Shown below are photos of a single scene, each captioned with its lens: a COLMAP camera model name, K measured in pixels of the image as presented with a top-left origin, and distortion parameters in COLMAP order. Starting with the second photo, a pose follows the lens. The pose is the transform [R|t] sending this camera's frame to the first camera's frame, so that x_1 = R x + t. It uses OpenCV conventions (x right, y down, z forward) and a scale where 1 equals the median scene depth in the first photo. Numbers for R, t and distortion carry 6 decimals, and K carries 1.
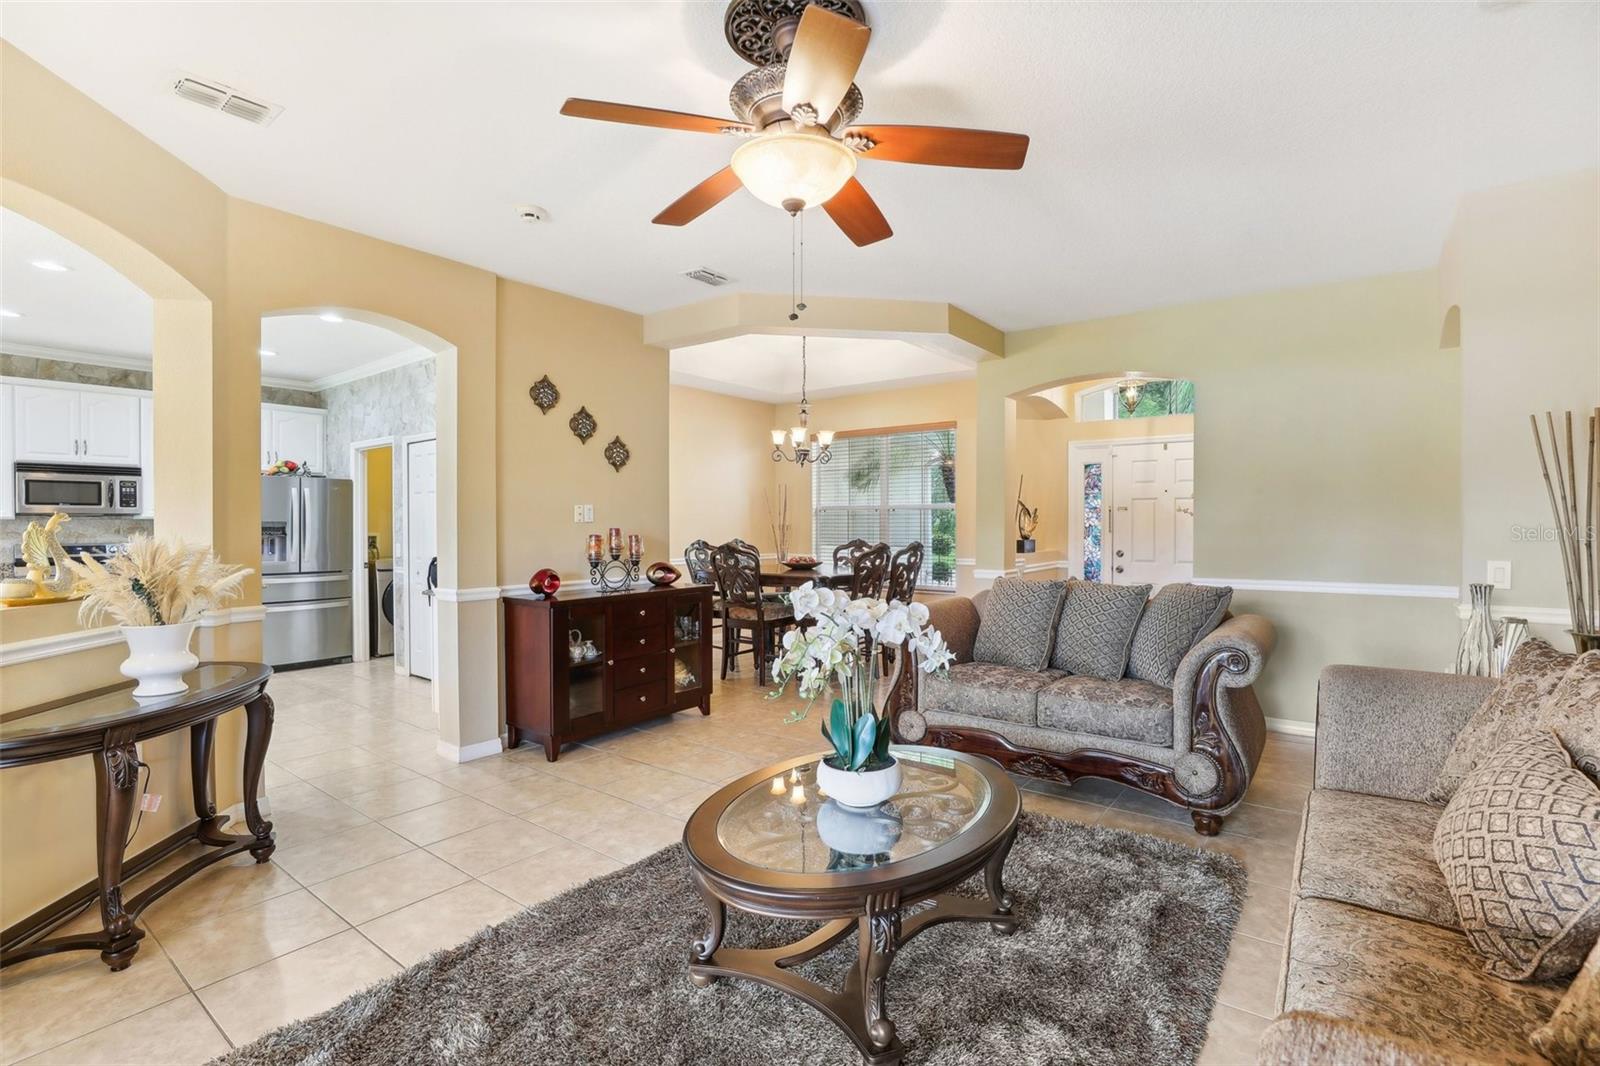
lens RADIAL K [[740.6, 0, 796.8], [0, 740.6, 528.2], [0, 0, 1]] dist [-0.033934, 0.010445]
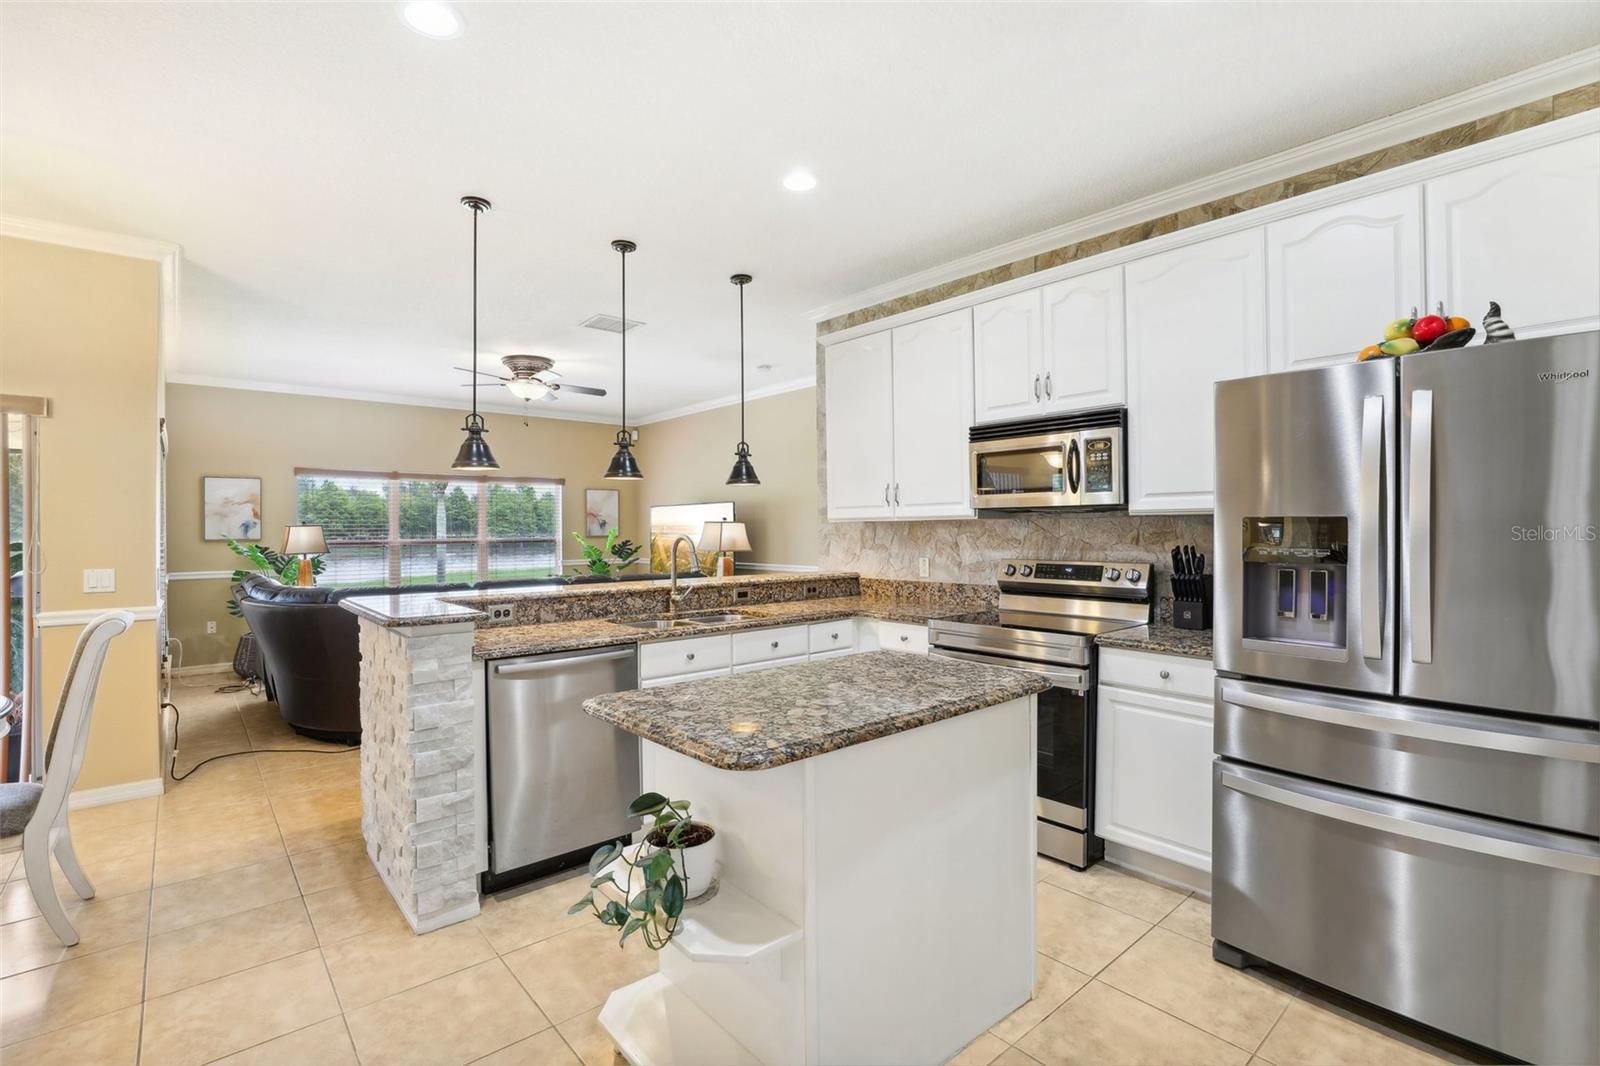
lens RADIAL K [[740.6, 0, 796.8], [0, 740.6, 528.2], [0, 0, 1]] dist [-0.033934, 0.010445]
pose [[-0.214209, 0.003294, -0.976782, -0.382951], [0.001811, 0.999994, 0.002975, -0.005837], [0.976786, -0.001131, -0.214214, 0.892080]]
